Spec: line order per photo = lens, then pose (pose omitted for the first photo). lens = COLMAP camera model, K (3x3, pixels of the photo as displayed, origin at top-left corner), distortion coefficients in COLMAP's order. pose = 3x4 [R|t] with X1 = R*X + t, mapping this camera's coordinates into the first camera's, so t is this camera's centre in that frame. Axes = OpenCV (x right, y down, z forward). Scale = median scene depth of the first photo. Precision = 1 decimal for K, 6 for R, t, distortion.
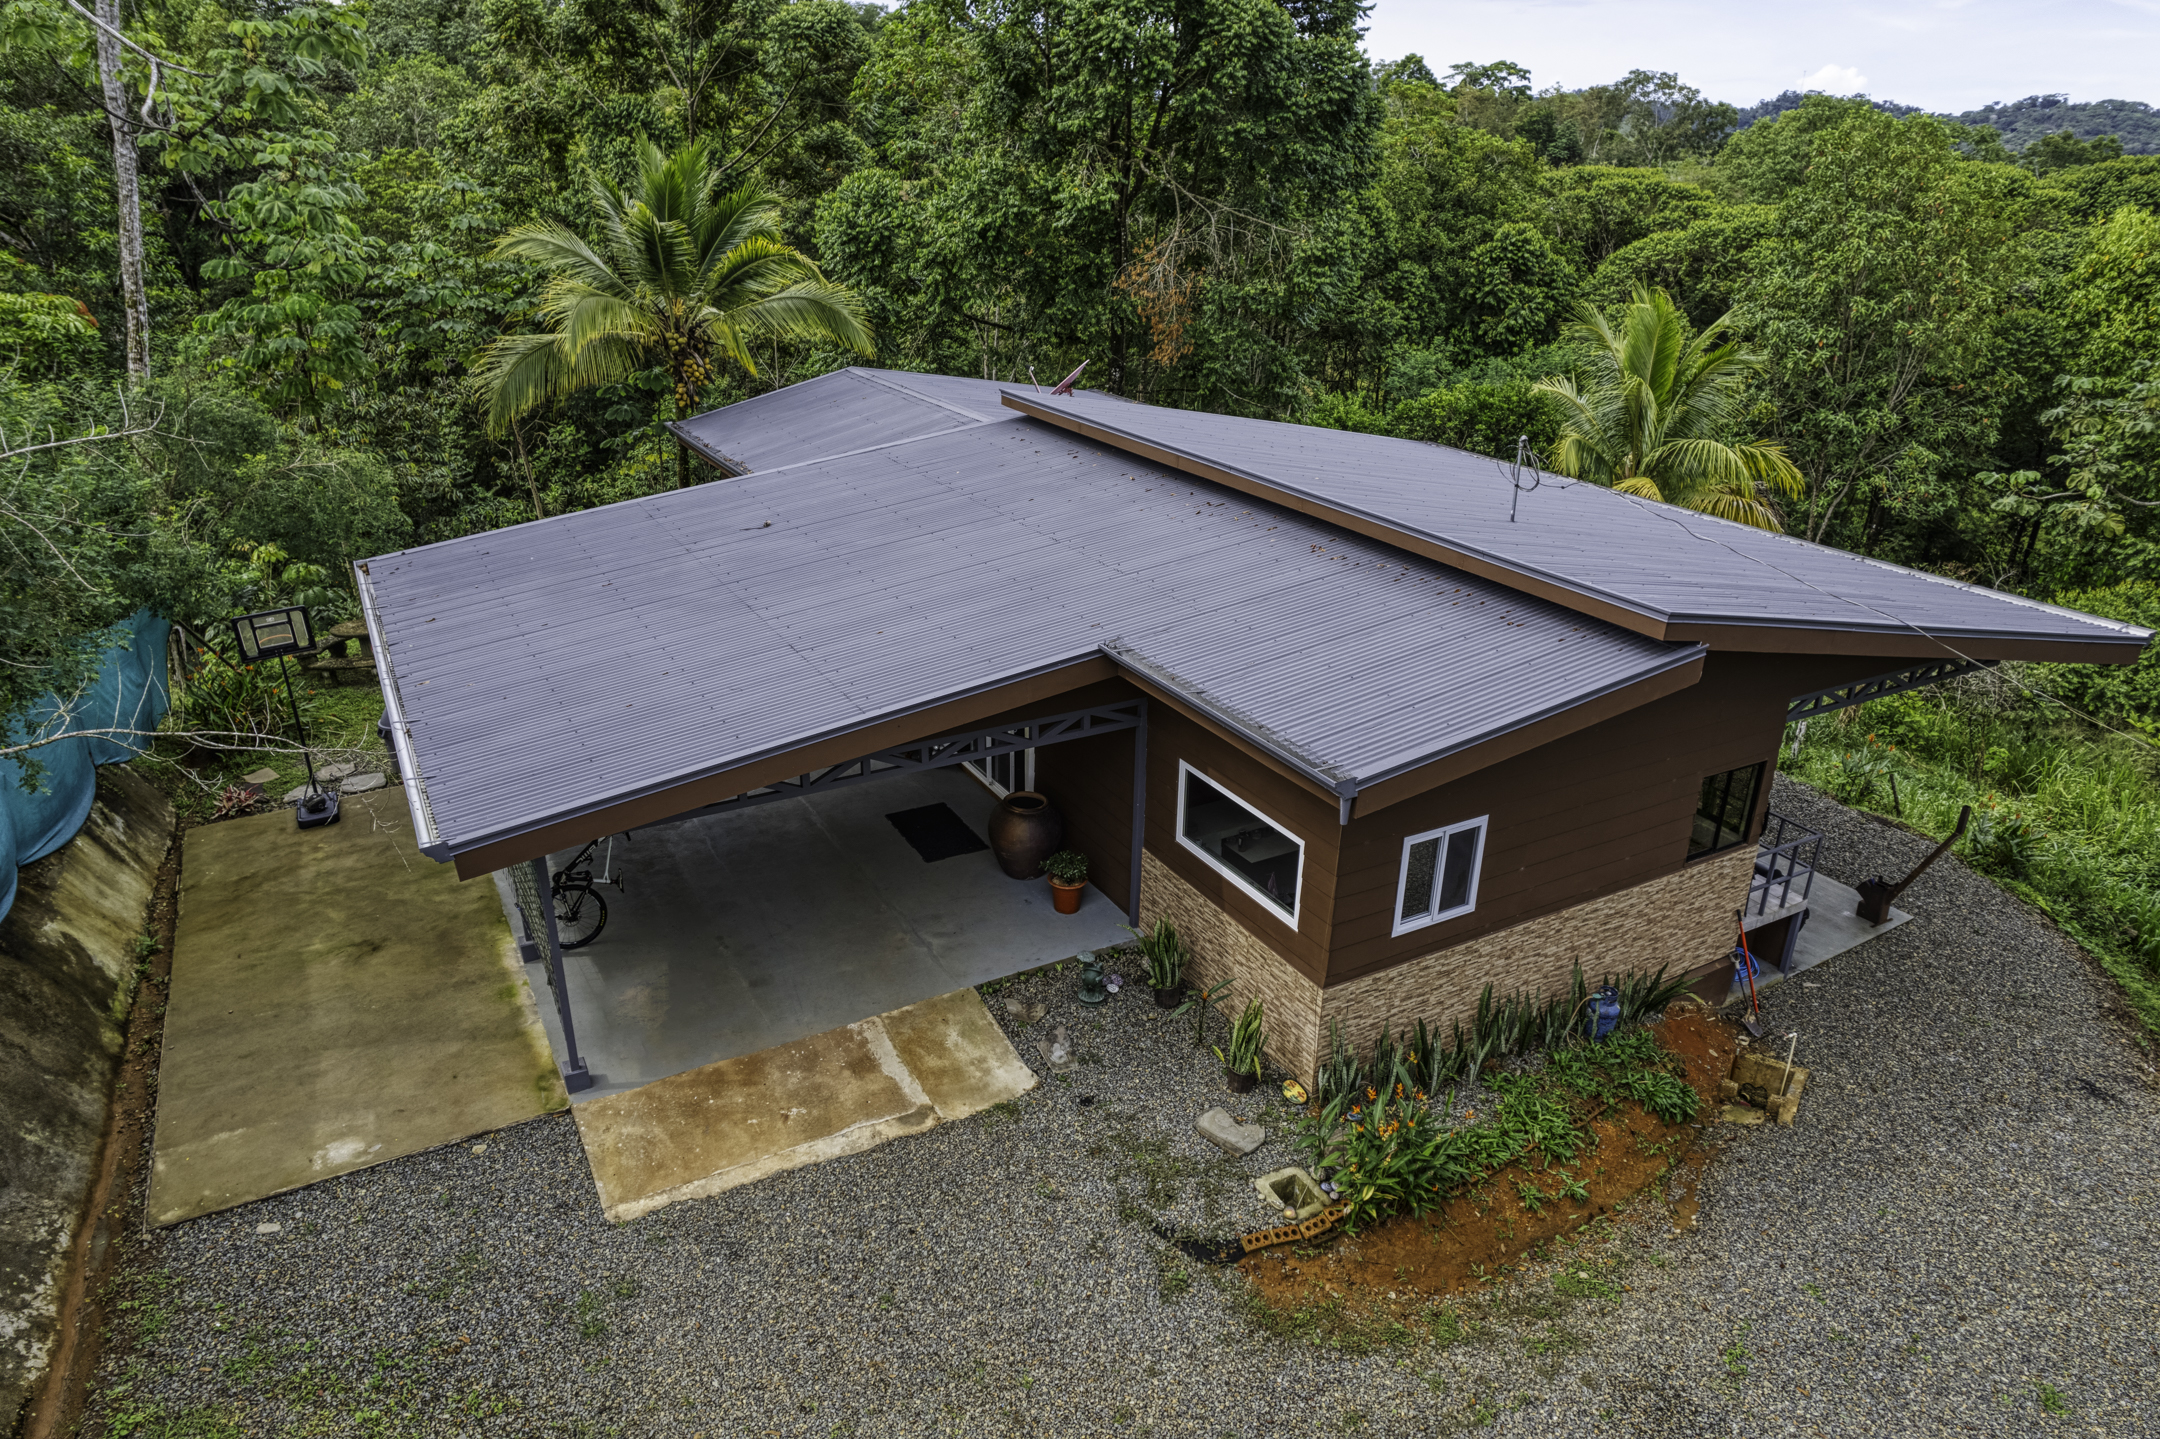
lens RADIAL K [[1386.3, 0, 1080.0], [0, 1386.3, 719.5], [0, 0, 1]] dist [-0.073168, 0.070864]
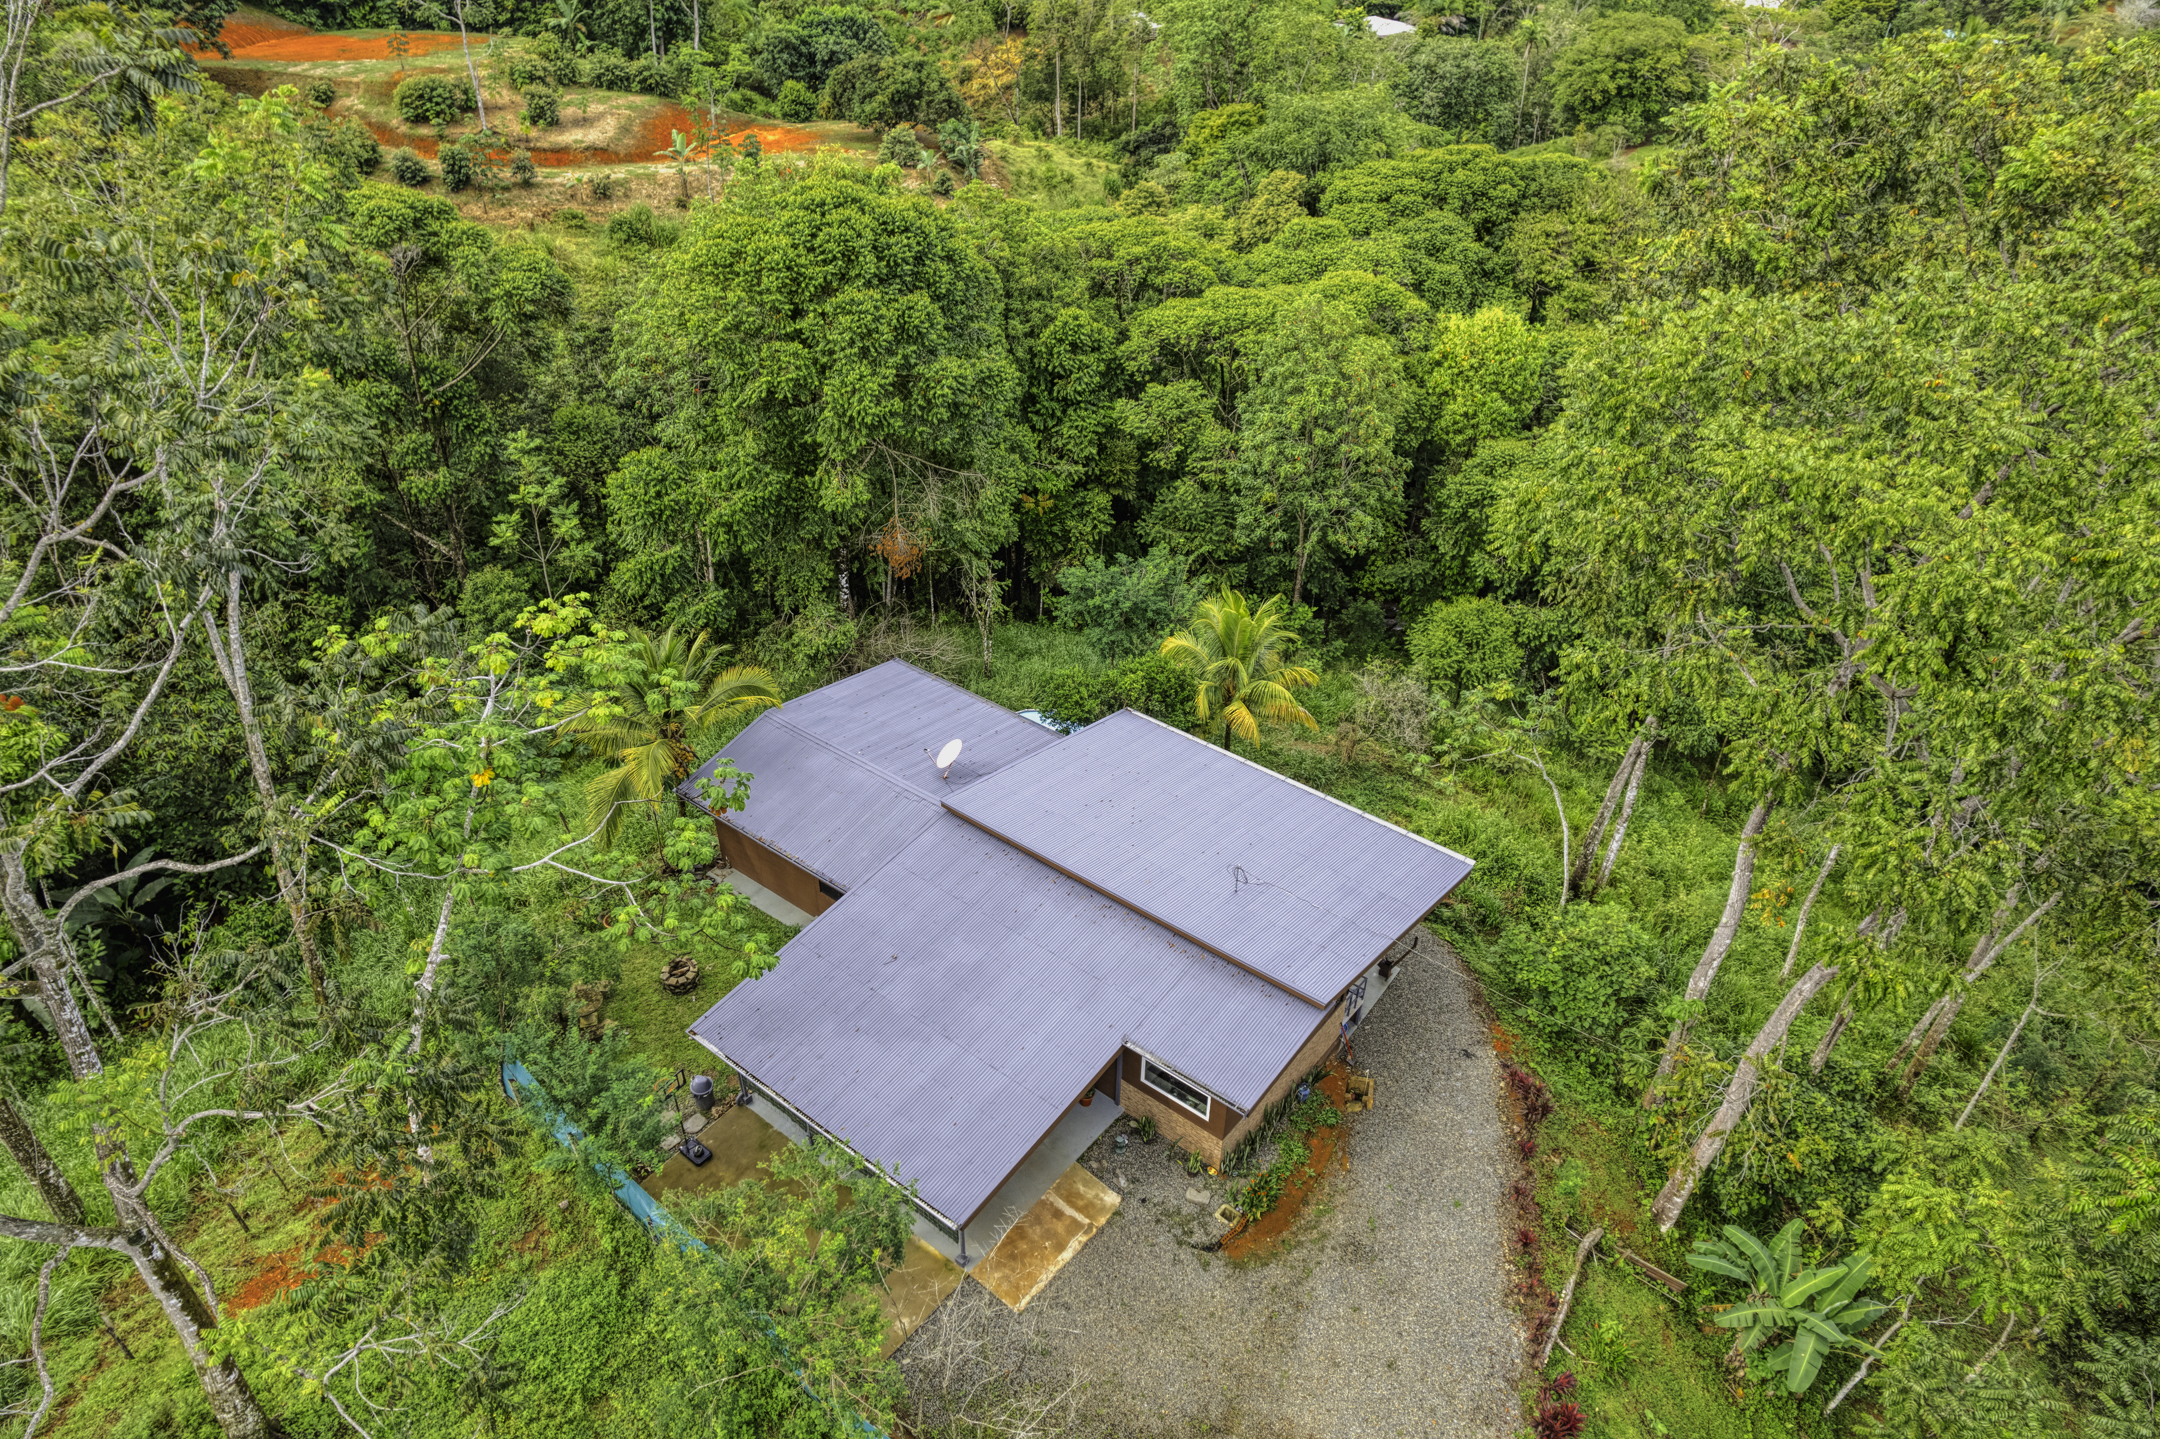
lens RADIAL K [[1386.3, 0, 1080.0], [0, 1386.3, 719.5], [0, 0, 1]] dist [-0.073168, 0.070864]
pose [[0.923735, -0.222215, 0.311985, -0.700113], [0.149162, 0.958906, 0.241349, -1.219081], [-0.352796, -0.176407, 0.918921, -1.176872]]
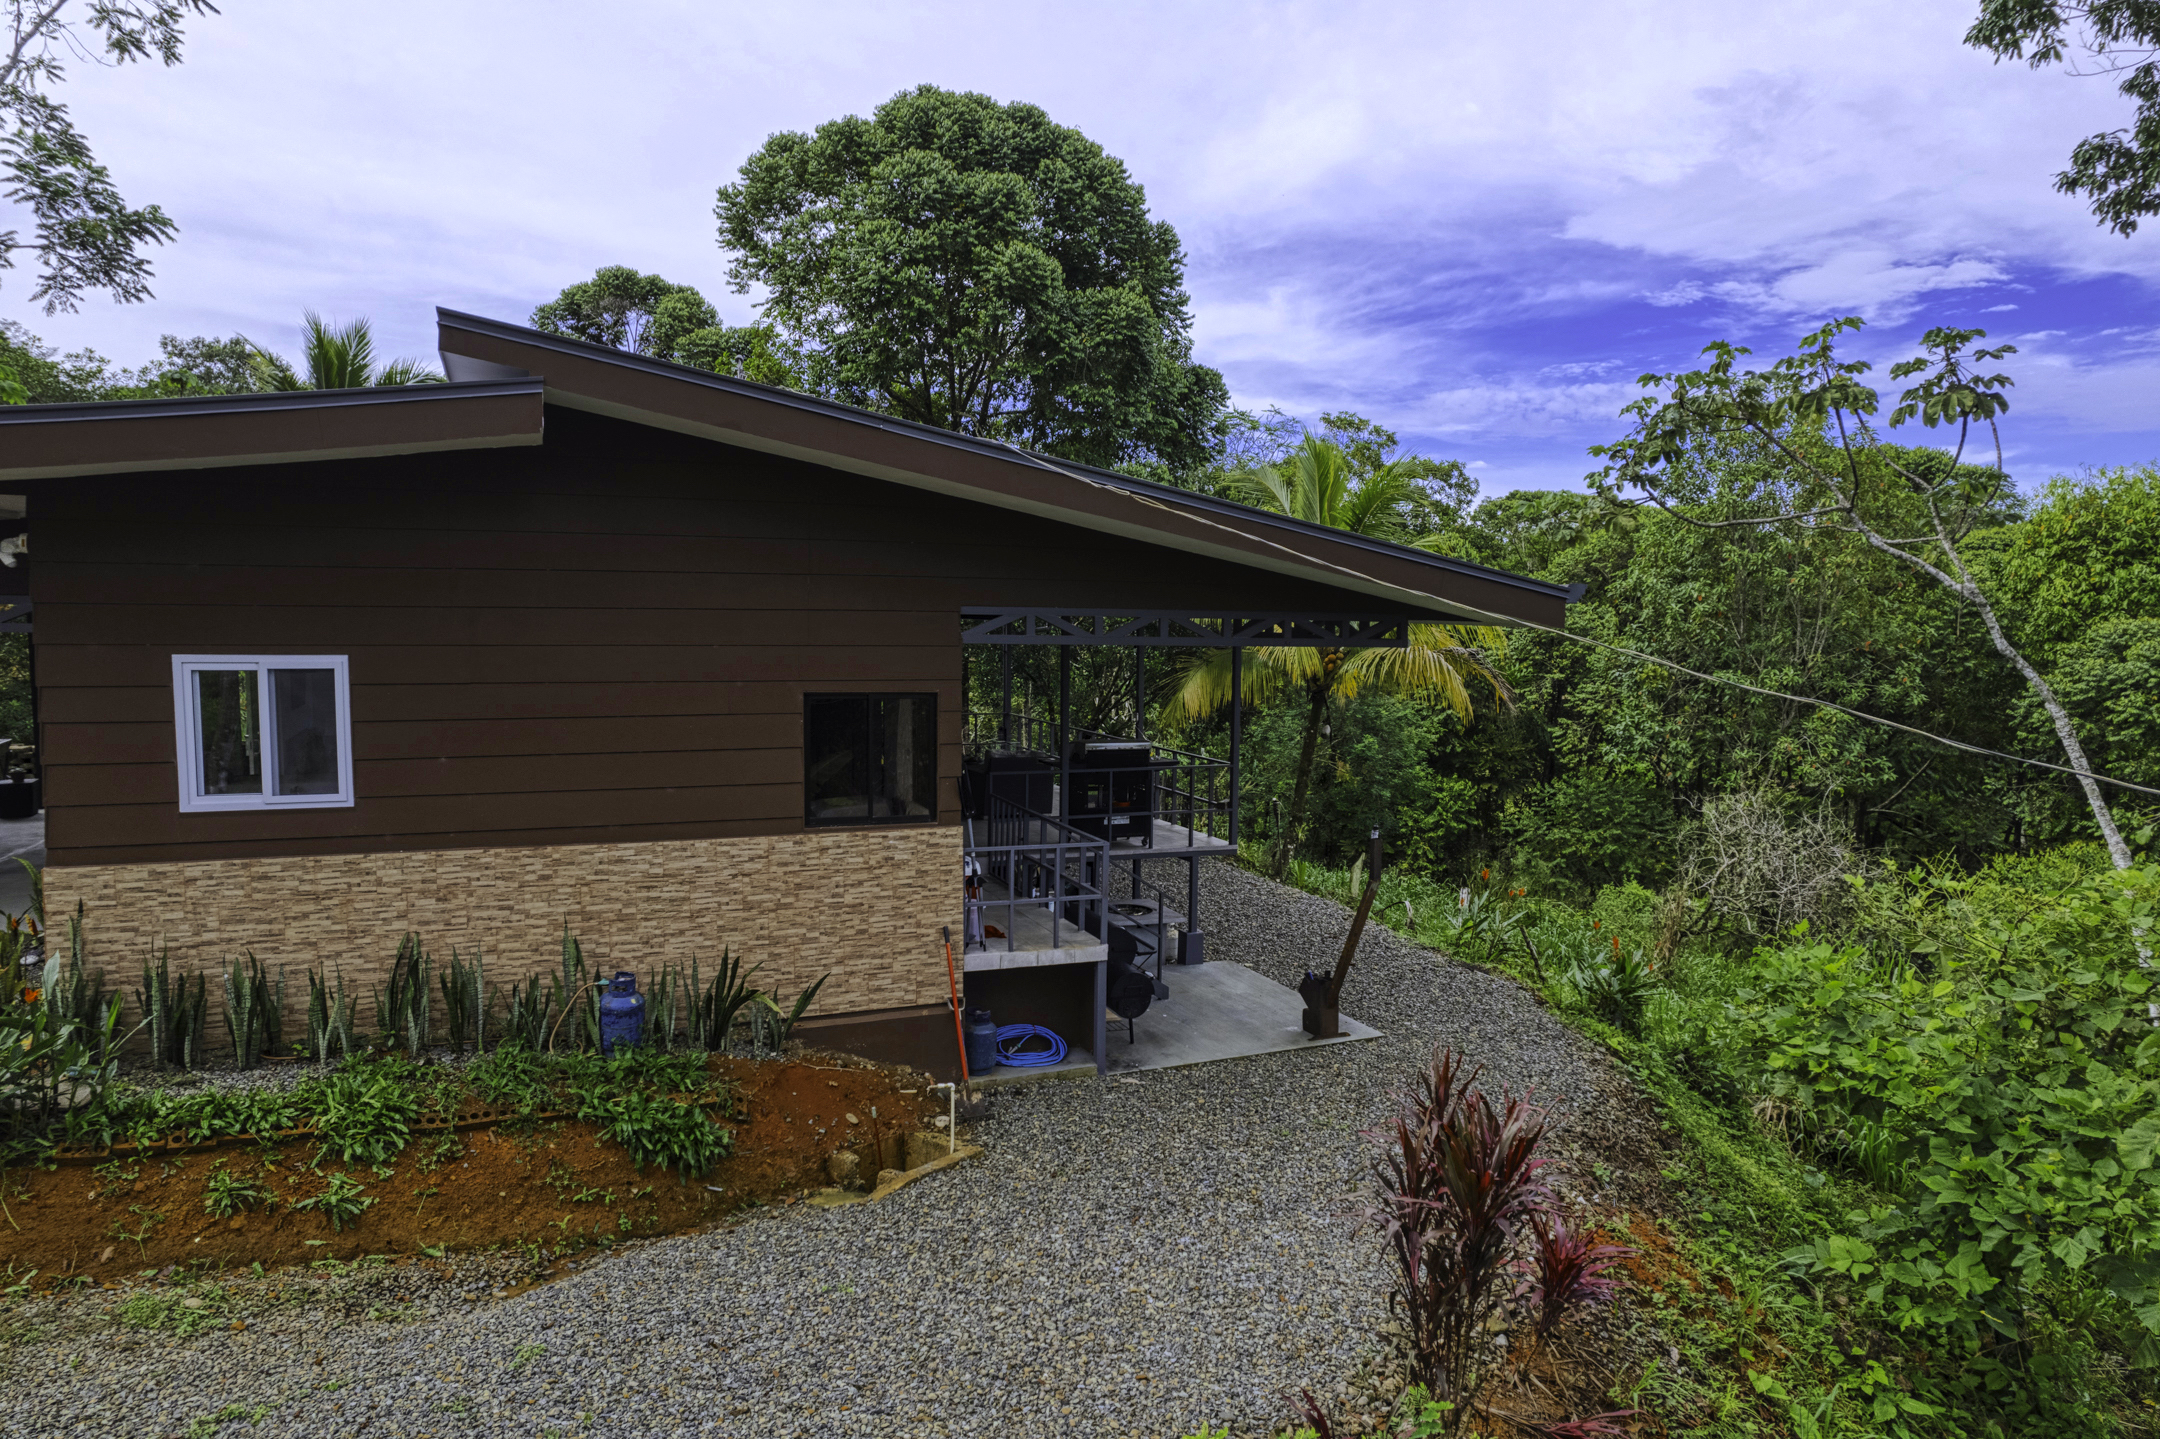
lens RADIAL K [[1386.3, 0, 1080.0], [0, 1386.3, 719.5], [0, 0, 1]] dist [-0.073168, 0.070864]
pose [[0.992430, 0.007854, -0.122560, 0.731437], [-0.045216, 0.951221, -0.305179, 0.288918], [0.114185, 0.308410, 0.944375, 0.347038]]
